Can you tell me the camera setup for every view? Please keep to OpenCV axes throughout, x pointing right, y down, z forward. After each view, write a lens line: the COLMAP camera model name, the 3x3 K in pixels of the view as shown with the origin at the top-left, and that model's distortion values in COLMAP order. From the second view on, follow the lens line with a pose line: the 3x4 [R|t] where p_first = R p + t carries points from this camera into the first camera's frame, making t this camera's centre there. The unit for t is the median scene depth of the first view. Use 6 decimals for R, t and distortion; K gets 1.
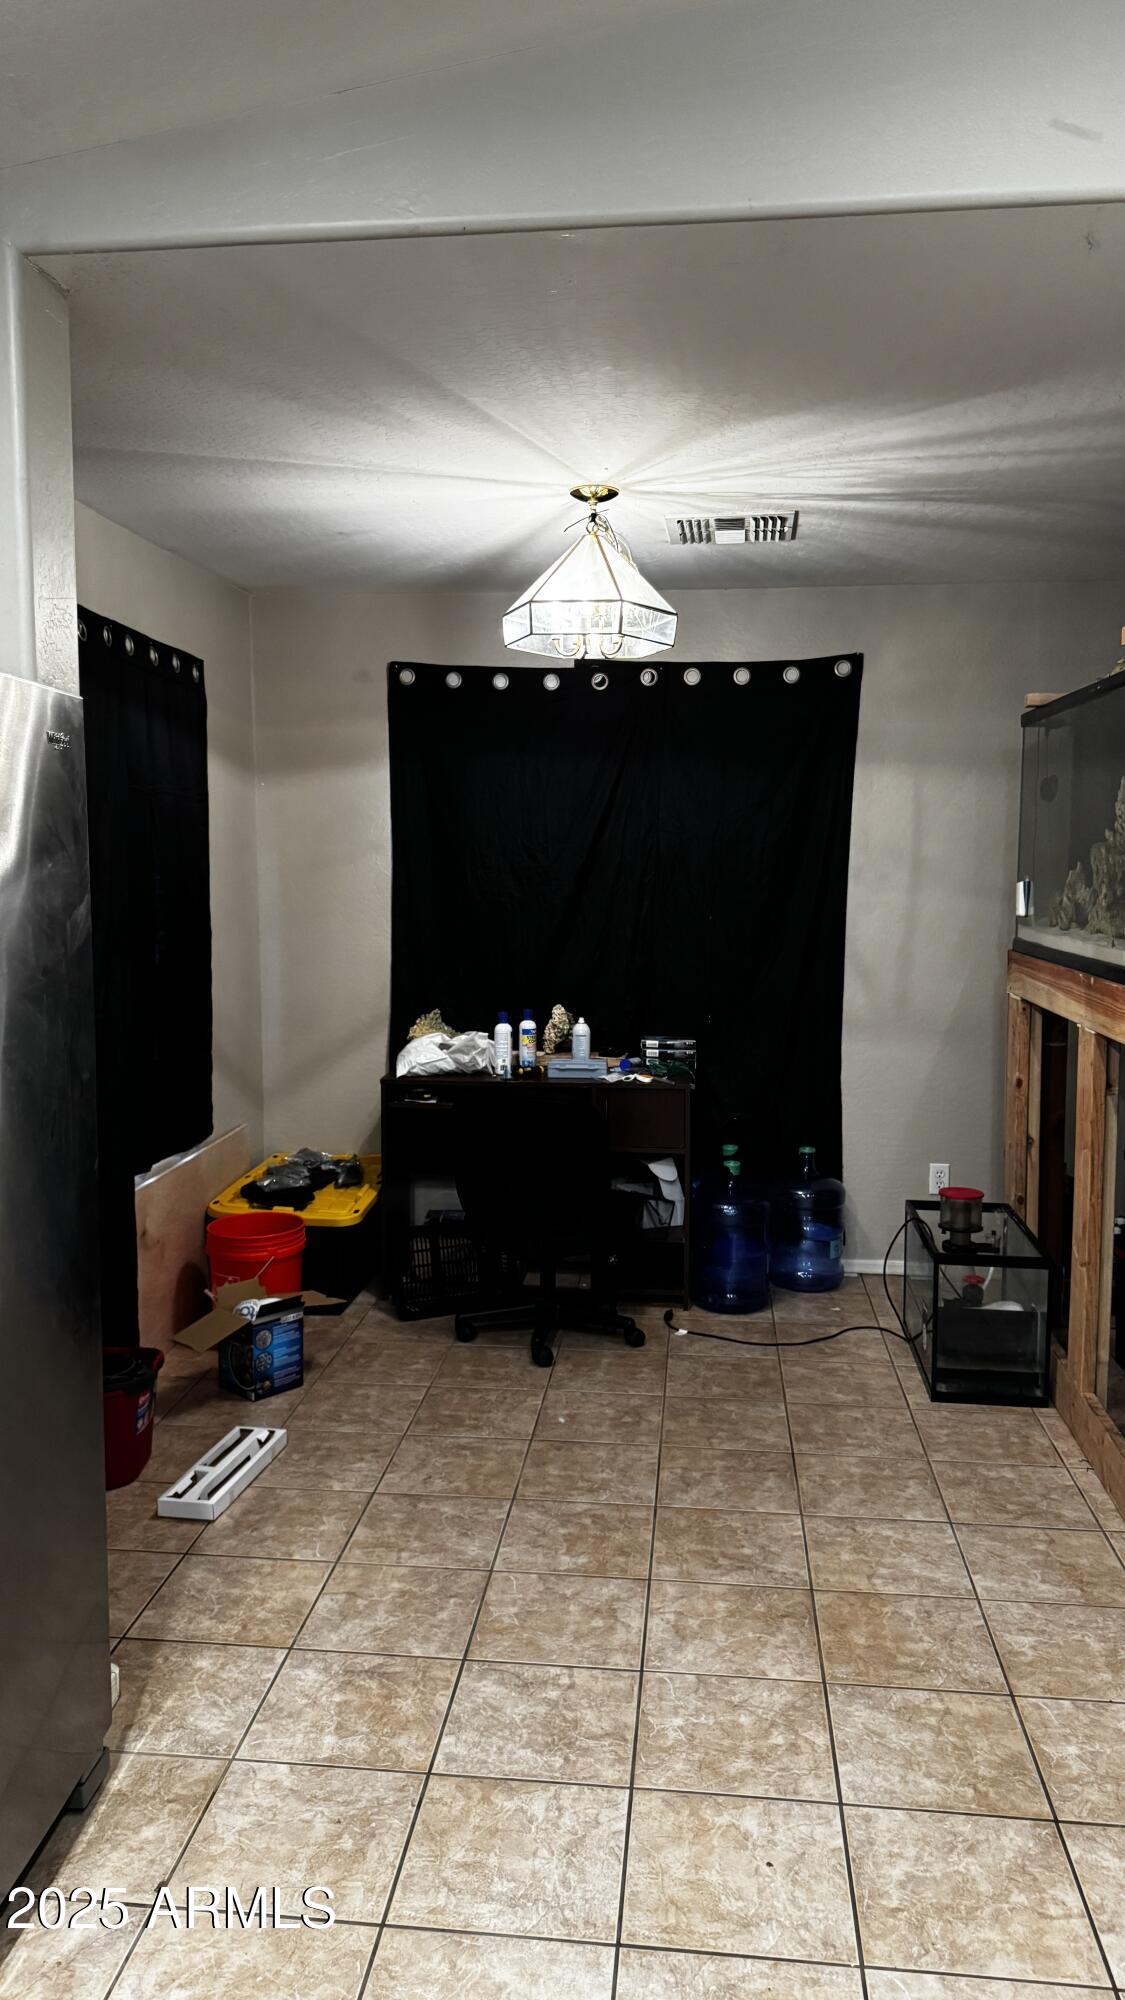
lens RADIAL K [[1418.3, 0, 562.5], [0, 1418.3, 1000.0], [0, 0, 1]] dist [0.027205, -0.032208]
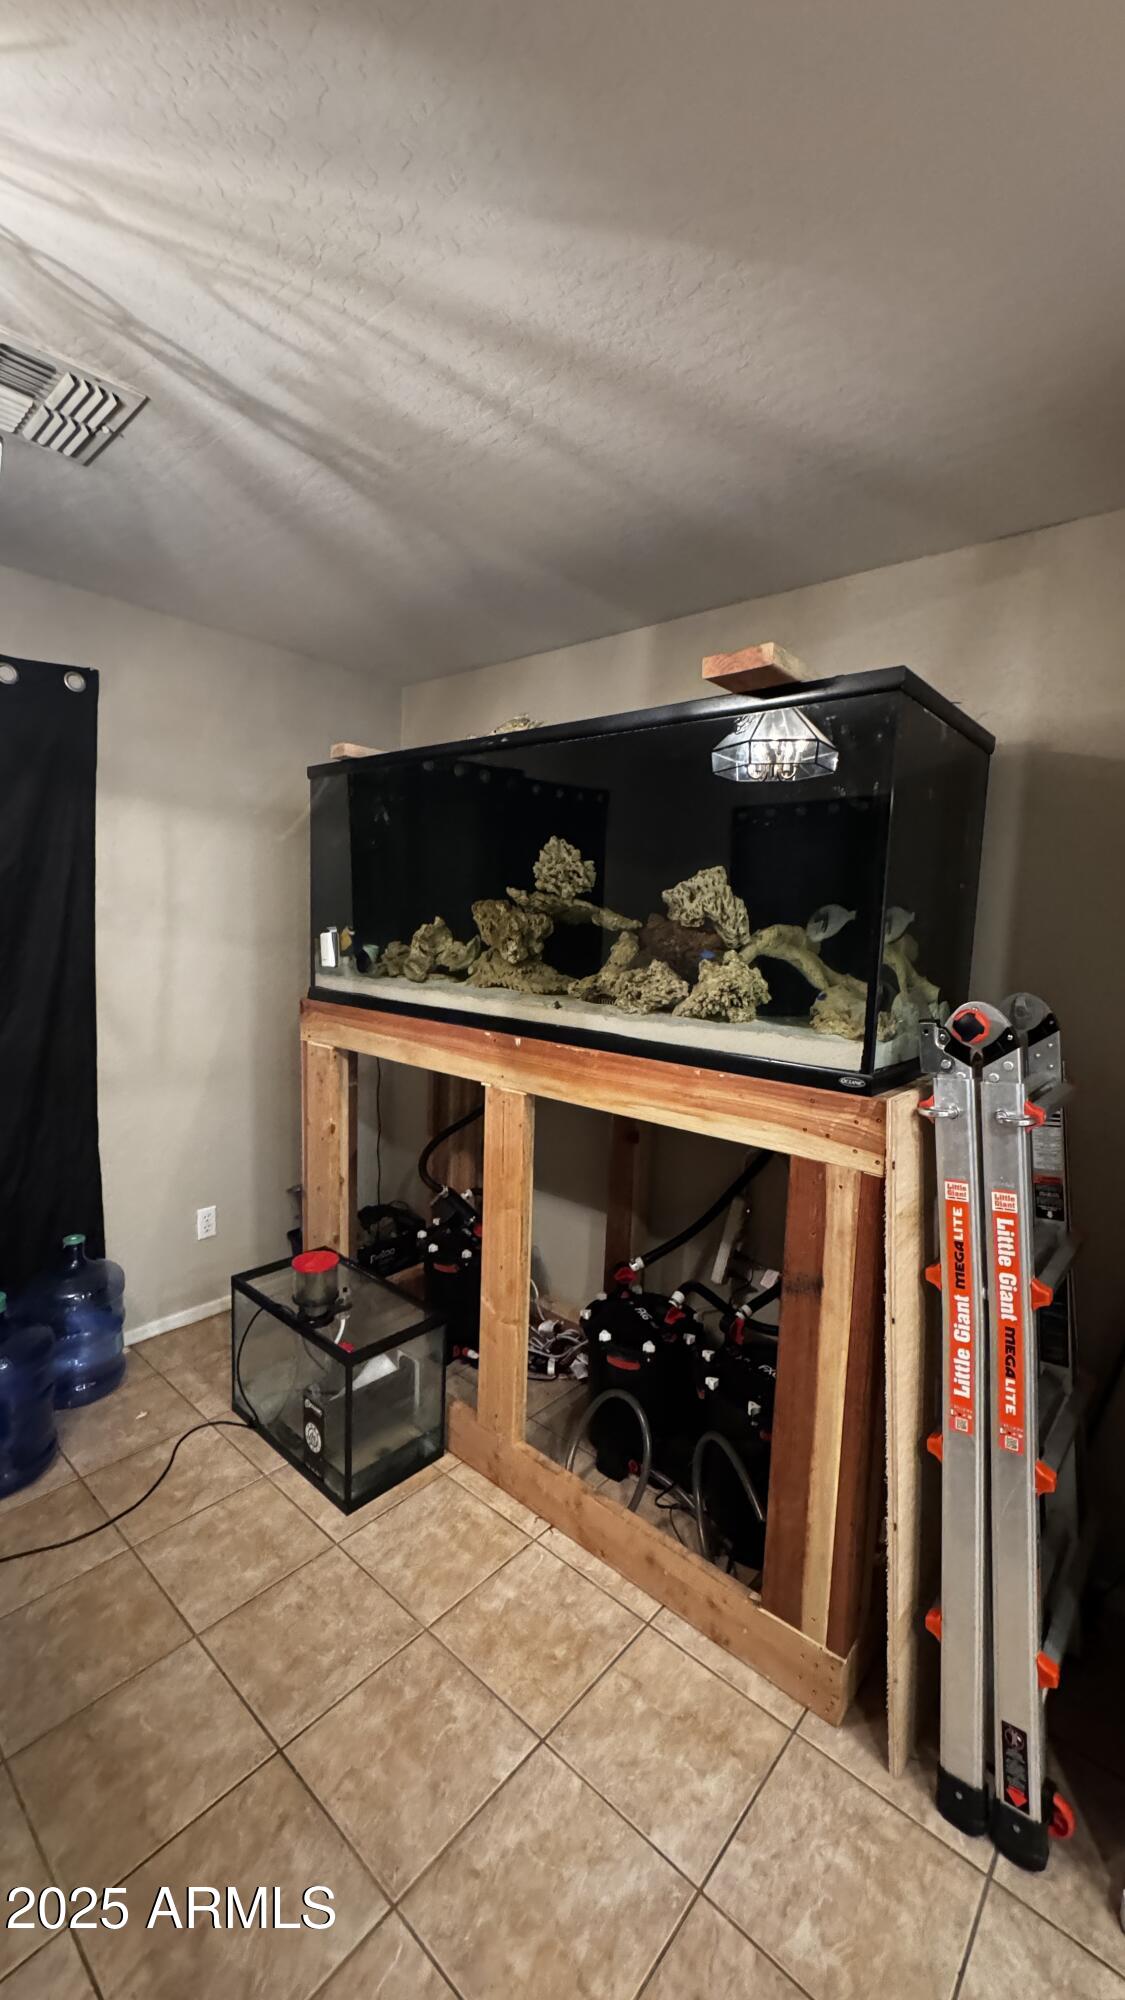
lens RADIAL K [[795.7, 0, 564.4], [0, 795.7, 1001.1], [0, 0, 1]] dist [-0.000487, 0.000370]
pose [[0.575397, -0.064894, 0.815296, -0.049794], [0.046099, 0.997836, 0.046888, -0.058671], [-0.816574, 0.010605, 0.577144, 0.591859]]
